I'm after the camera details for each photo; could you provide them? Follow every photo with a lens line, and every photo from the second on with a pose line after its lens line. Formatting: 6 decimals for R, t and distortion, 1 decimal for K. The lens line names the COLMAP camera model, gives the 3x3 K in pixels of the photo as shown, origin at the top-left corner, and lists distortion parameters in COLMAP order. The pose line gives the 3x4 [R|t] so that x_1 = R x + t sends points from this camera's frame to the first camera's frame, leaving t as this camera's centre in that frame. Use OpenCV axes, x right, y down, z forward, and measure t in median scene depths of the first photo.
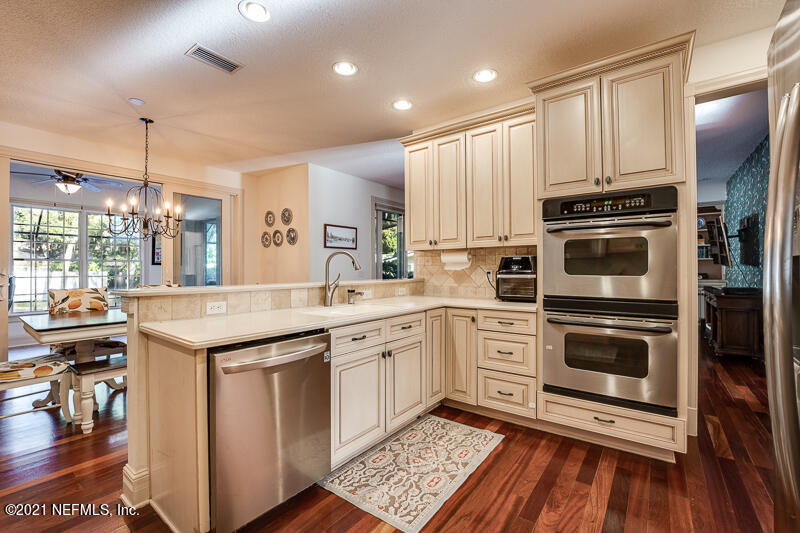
lens RADIAL K [[342.6, 0, 397.4], [0, 342.6, 268.2], [0, 0, 1]] dist [-0.014130, 0.000033]
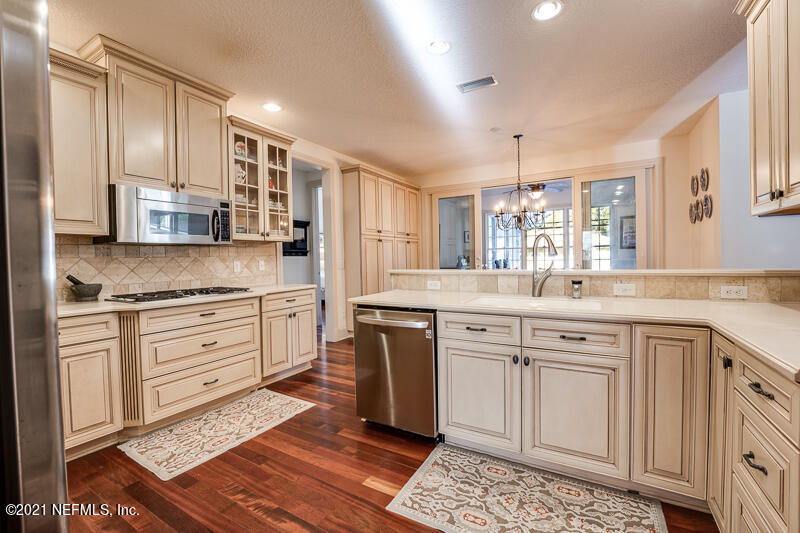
lens RADIAL K [[342.6, 0, 403.2], [0, 342.6, 266.1], [0, 0, 1]] dist [-0.014130, 0.000033]
pose [[0.135229, 0.026131, -0.990470, 0.763669], [0.020519, 0.999364, 0.029168, -0.002748], [0.990602, -0.024267, 0.134607, 0.645974]]
